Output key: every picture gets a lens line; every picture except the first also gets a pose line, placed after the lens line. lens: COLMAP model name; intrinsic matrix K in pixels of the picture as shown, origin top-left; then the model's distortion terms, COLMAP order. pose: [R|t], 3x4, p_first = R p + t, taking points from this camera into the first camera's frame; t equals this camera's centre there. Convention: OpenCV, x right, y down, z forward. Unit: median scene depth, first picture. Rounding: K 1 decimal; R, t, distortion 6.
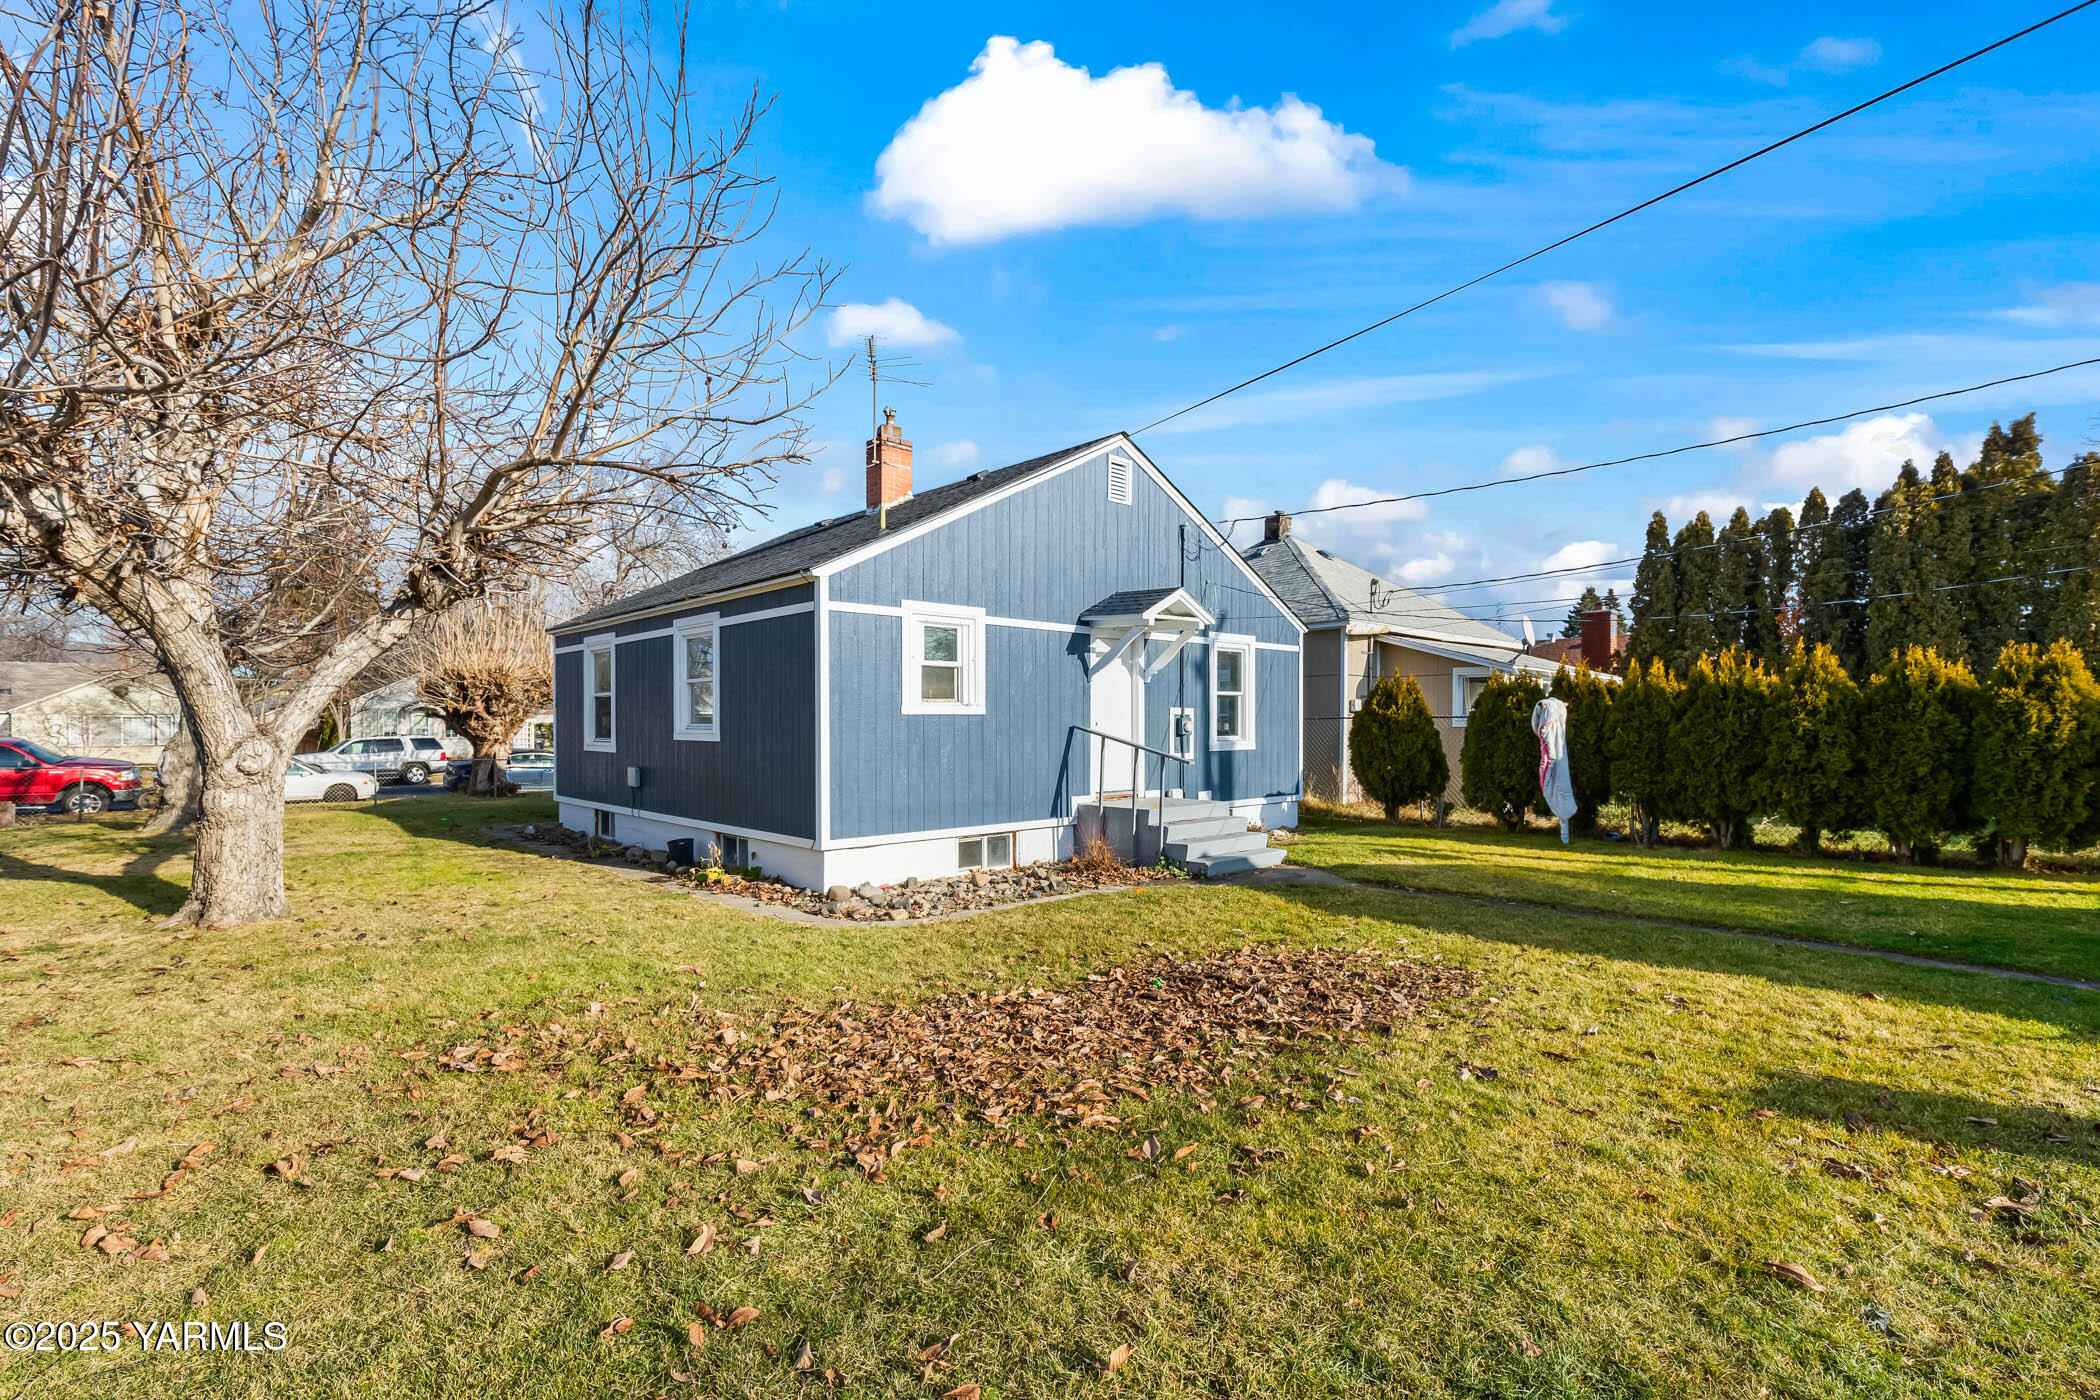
lens RADIAL K [[946.6, 0, 1047.1], [0, 946.6, 720.0], [0, 0, 1]] dist [0.002061, 0.000016]
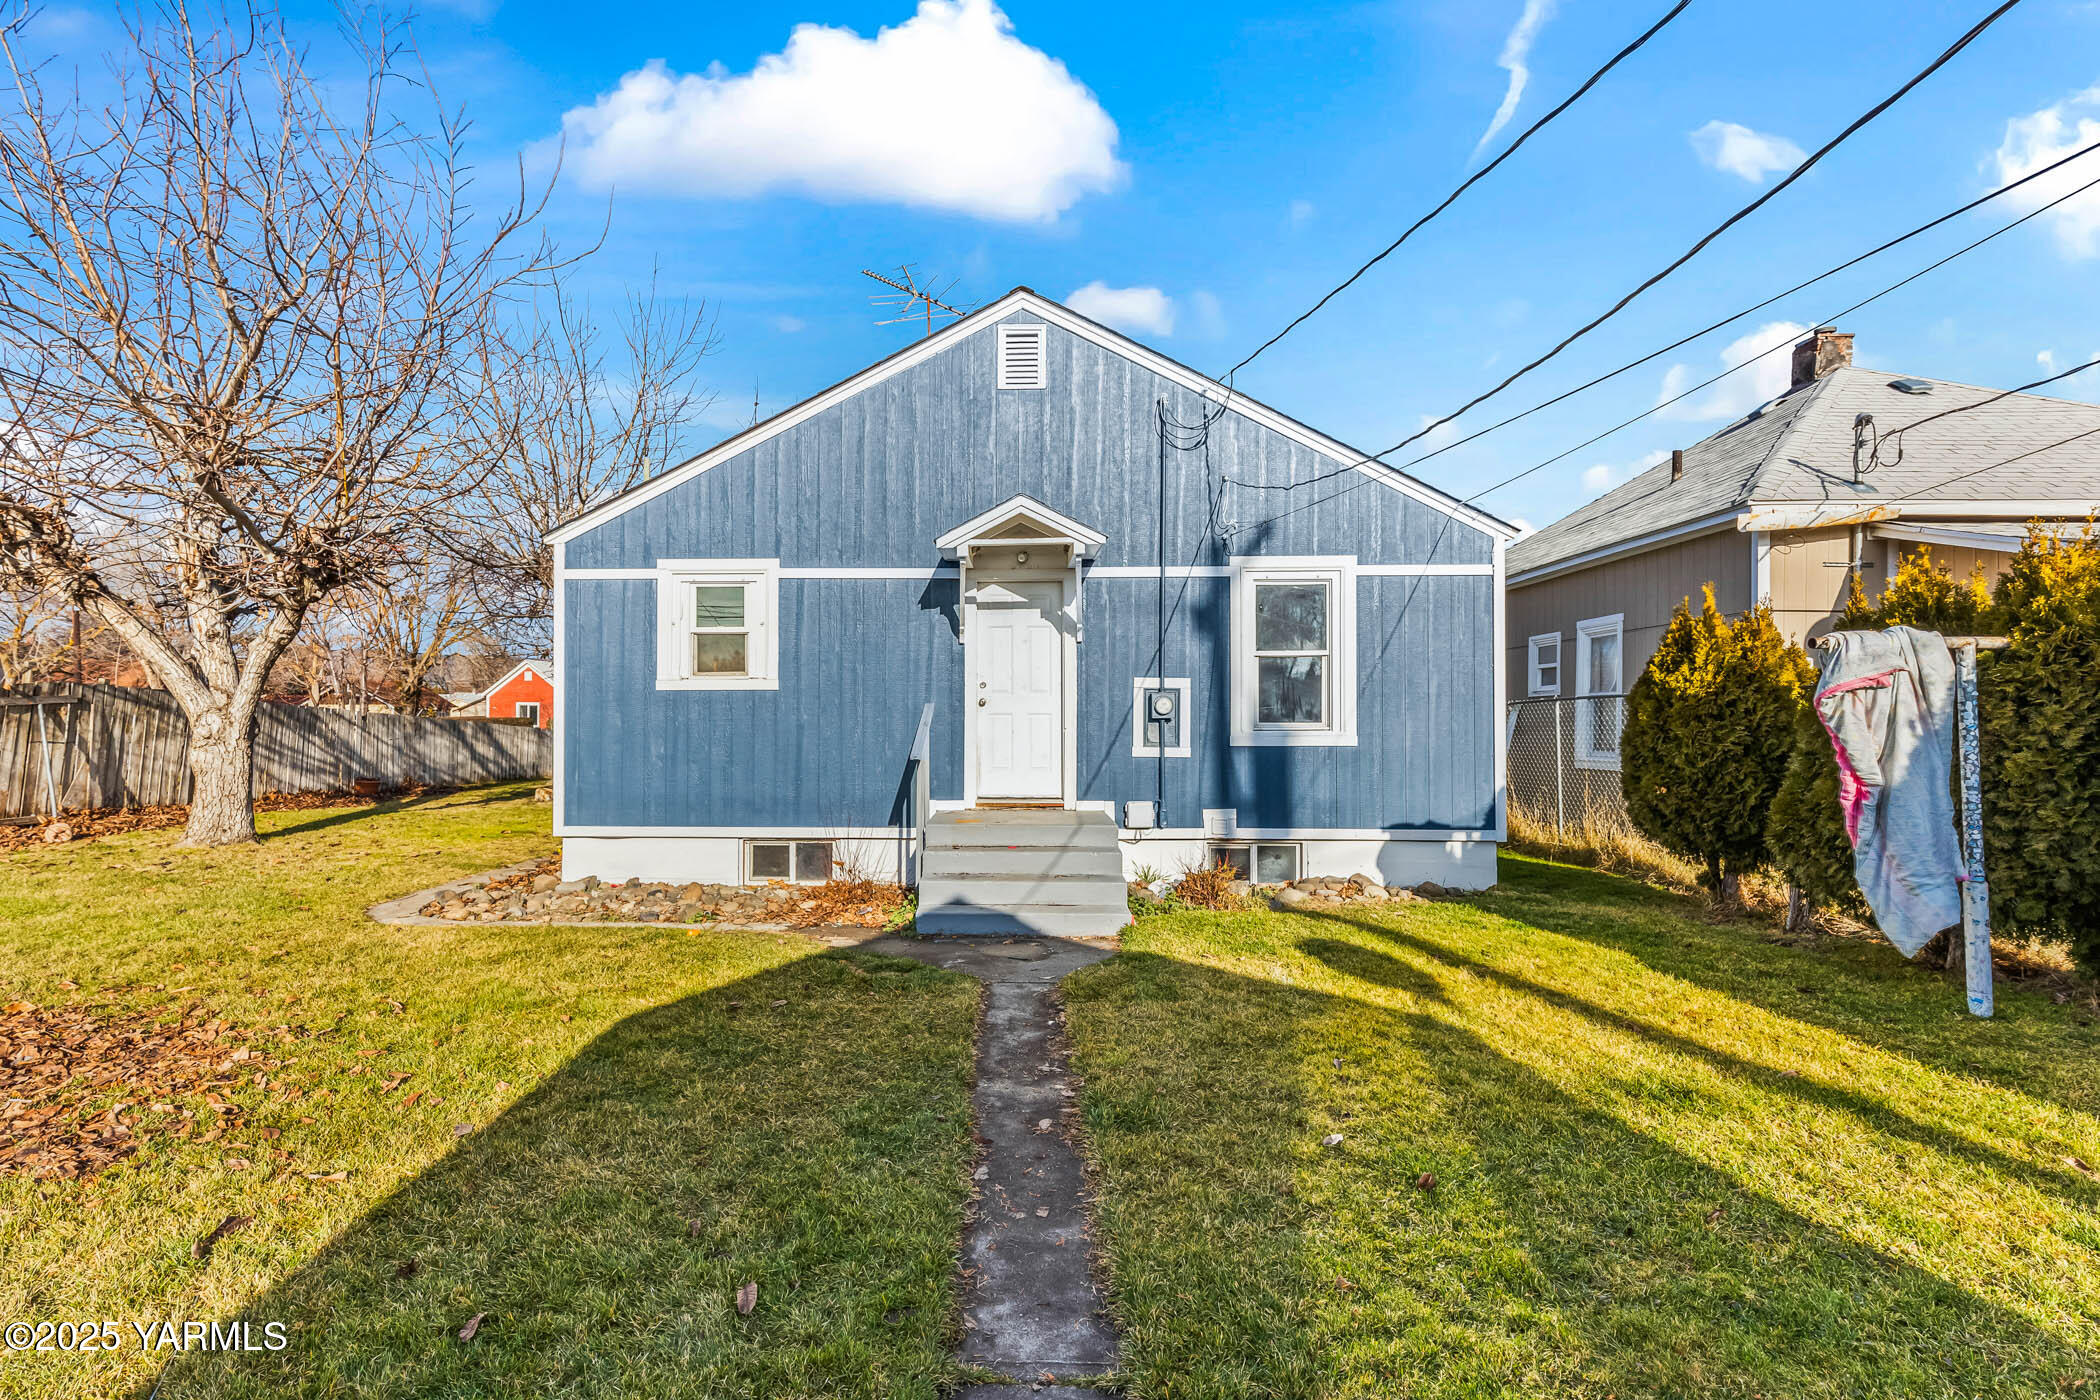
lens RADIAL K [[957.6, 0, 1048.1], [0, 957.6, 691.6], [0, 0, 1]] dist [0.005179, -0.000668]
pose [[0.713554, -0.009432, -0.700537, 0.590319], [0.000672, 0.999918, -0.012777, 0.005104], [0.700600, 0.008646, 0.713502, 0.509466]]
